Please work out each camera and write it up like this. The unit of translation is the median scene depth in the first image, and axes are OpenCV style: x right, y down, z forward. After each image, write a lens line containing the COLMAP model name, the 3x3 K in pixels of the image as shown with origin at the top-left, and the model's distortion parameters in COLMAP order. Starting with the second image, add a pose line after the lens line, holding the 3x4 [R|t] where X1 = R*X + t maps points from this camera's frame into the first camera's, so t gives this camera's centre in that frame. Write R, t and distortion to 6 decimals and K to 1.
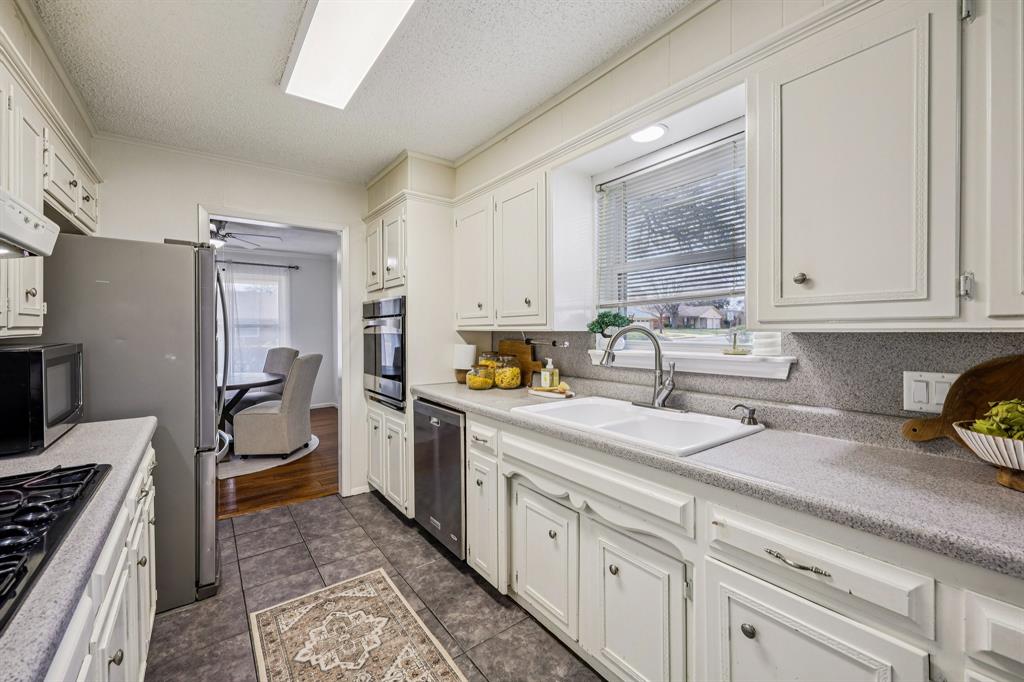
lens RADIAL K [[414.7, 0, 512.3], [0, 414.7, 333.4], [0, 0, 1]] dist [-0.000329, -0.000006]
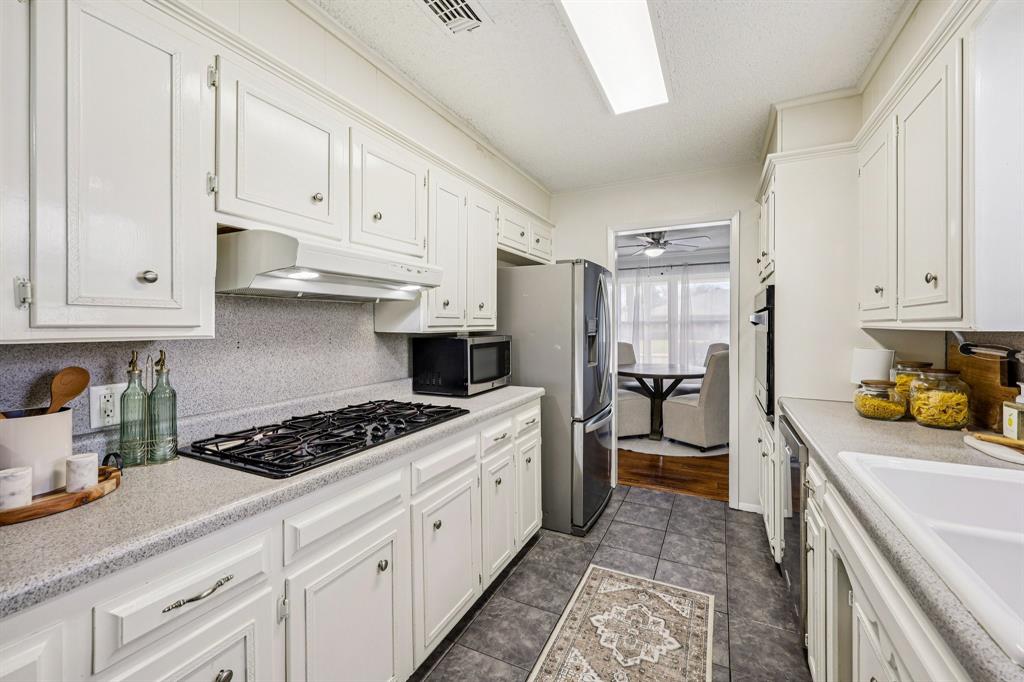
lens RADIAL K [[414.7, 0, 513.4], [0, 414.7, 328.7], [0, 0, 1]] dist [-0.000329, -0.000006]
pose [[0.449107, 0.006996, -0.893450, 0.305466], [-0.006410, 0.999969, 0.004608, -0.007357], [0.893455, 0.003658, 0.449138, 0.236292]]
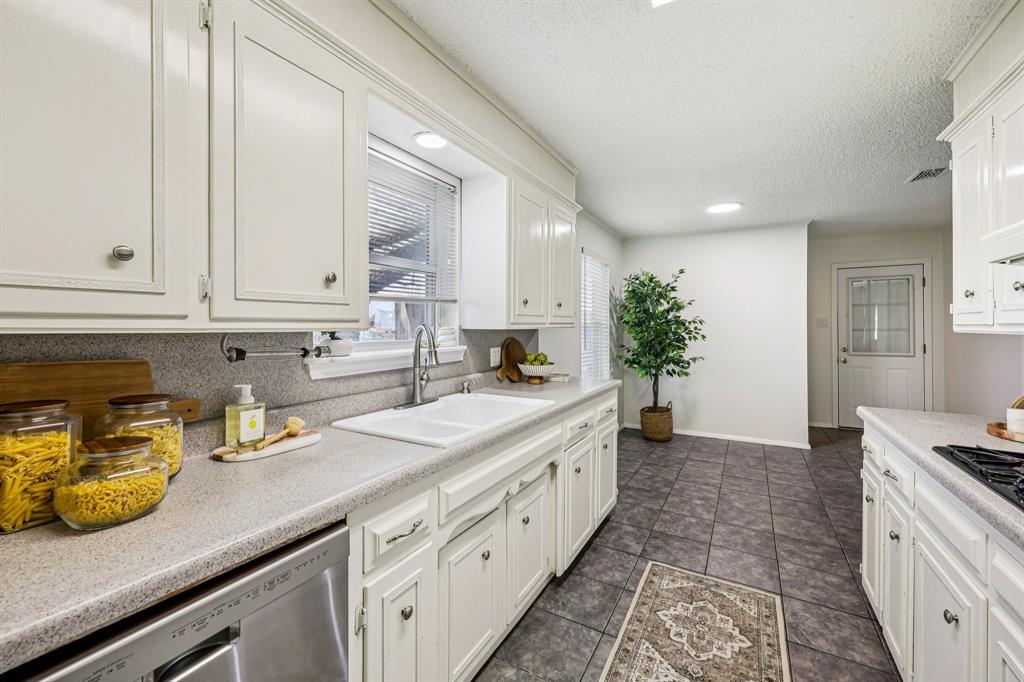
lens RADIAL K [[414.7, 0, 511.1], [0, 414.7, 326.9], [0, 0, 1]] dist [-0.000329, -0.000006]
pose [[-0.390618, 0.008823, 0.920511, -0.799681], [0.009818, 0.999937, -0.005418, -0.007761], [-0.920501, 0.006921, -0.390680, 1.293928]]
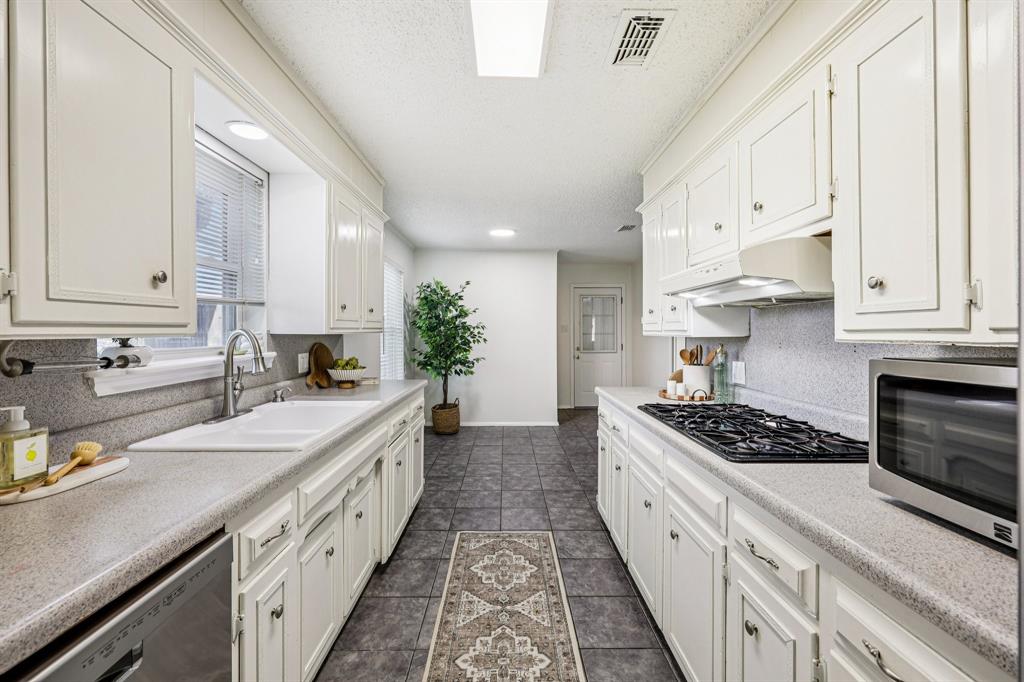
lens RADIAL K [[414.7, 0, 508.9], [0, 414.7, 334.2], [0, 0, 1]] dist [-0.000329, -0.000006]
pose [[-0.802032, 0.003731, 0.597270, -0.824193], [0.009958, 0.999925, 0.007126, -0.010673], [-0.597198, 0.011663, -0.802009, 1.461789]]
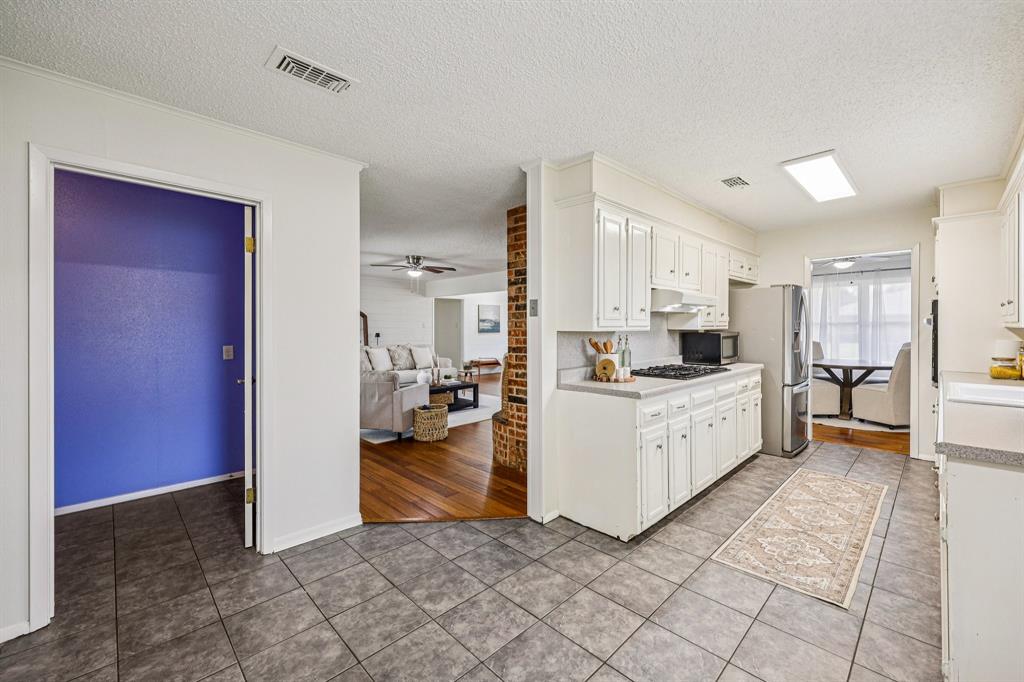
lens RADIAL K [[414.7, 0, 513.6], [0, 414.7, 328.8], [0, 0, 1]] dist [-0.000329, -0.000006]
pose [[0.124589, 0.006134, -0.992189, 1.084869], [-0.006339, 0.999965, 0.005386, 0.000055], [0.992188, 0.005618, 0.124624, -0.576777]]
